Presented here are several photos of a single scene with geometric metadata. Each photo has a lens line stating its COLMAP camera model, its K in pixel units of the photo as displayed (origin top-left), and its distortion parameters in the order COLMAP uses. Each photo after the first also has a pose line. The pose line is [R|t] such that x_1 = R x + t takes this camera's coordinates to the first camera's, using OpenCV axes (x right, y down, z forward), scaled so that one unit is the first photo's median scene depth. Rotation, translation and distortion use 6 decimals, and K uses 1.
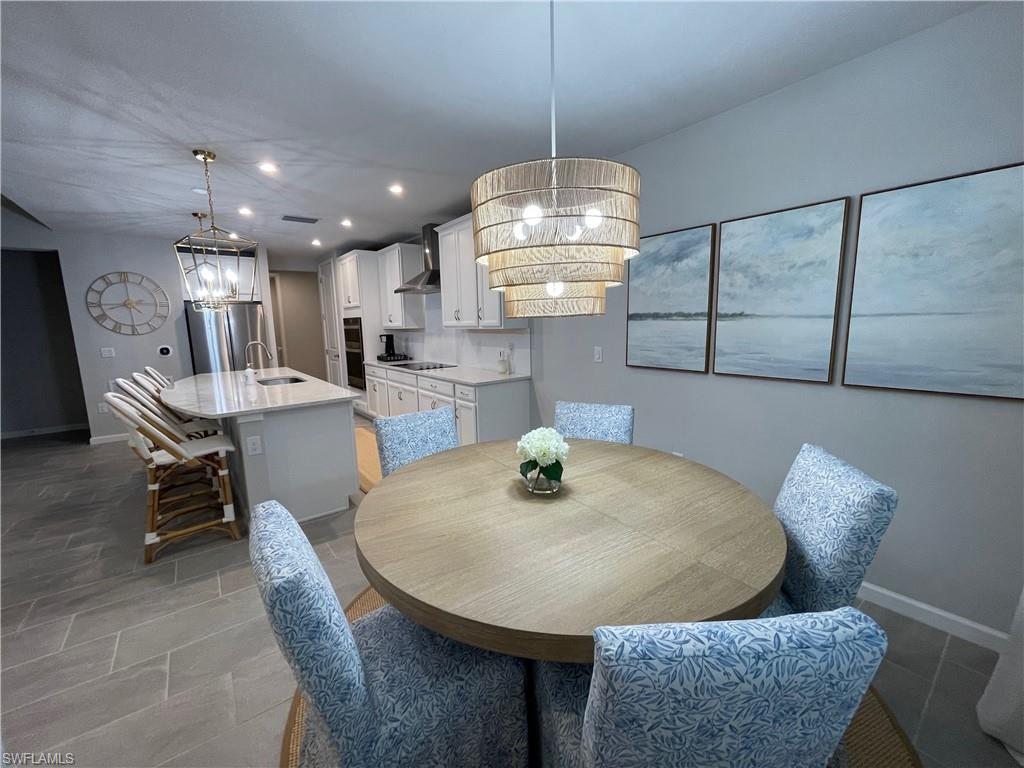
lens RADIAL K [[413.4, 0, 504.7], [0, 413.4, 386.2], [0, 0, 1]] dist [-0.001333, 0.000636]
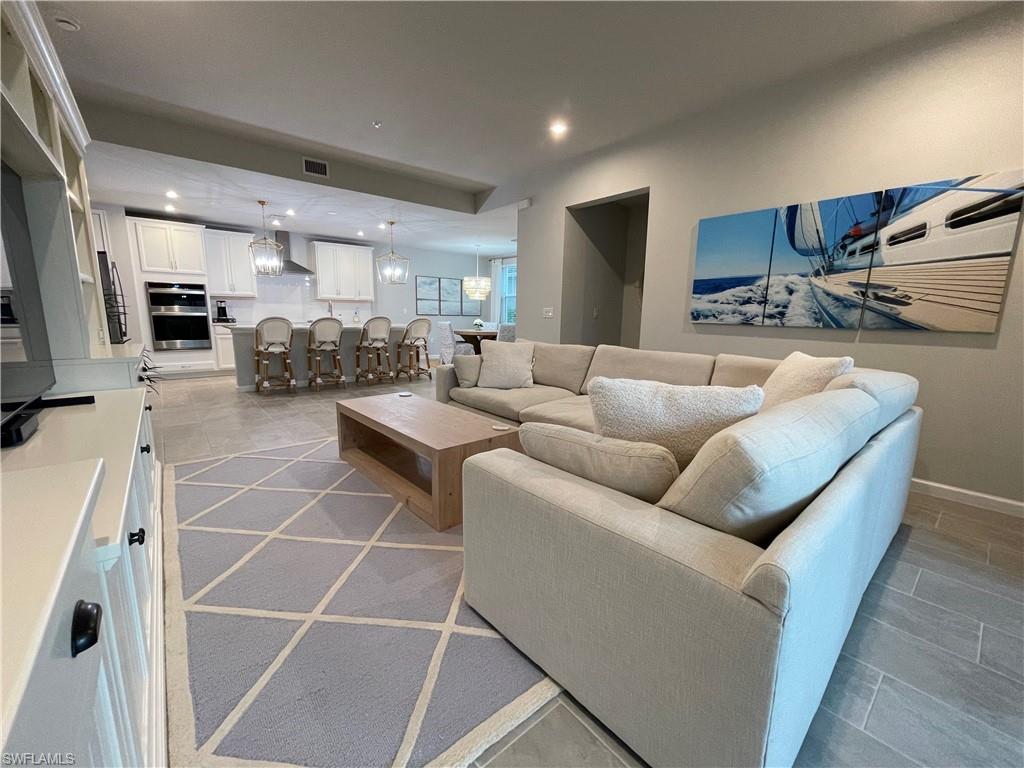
lens RADIAL K [[415.6, 0, 502.4], [0, 415.6, 385.7], [0, 0, 1]] dist [-0.009381, 0.004743]
pose [[-0.034486, -0.150343, 0.988032, -3.253158], [0.136981, 0.978579, 0.153686, 0.092819], [-0.989973, 0.140642, -0.013153, 0.510831]]
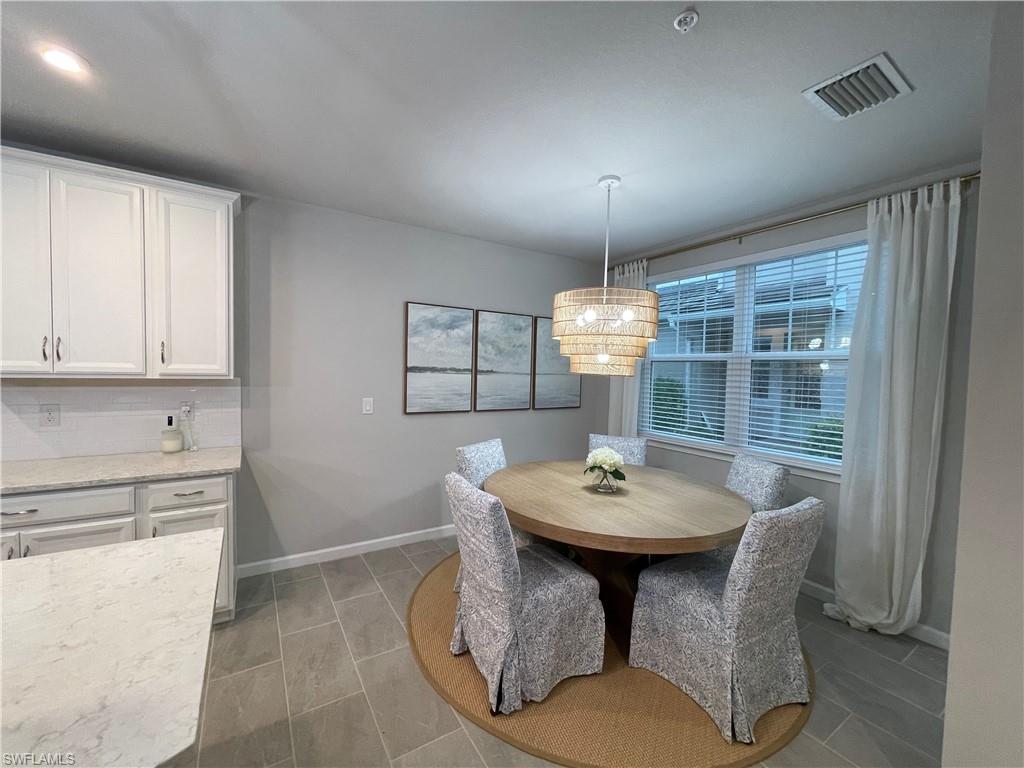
lens RADIAL K [[415.6, 0, 502.4], [0, 415.6, 385.7], [0, 0, 1]] dist [-0.009381, 0.004743]
pose [[0.094629, -0.016567, 0.995375, -0.837259], [0.126982, 0.991895, 0.004437, -0.103449], [-0.987381, 0.125975, 0.095965, 0.694276]]
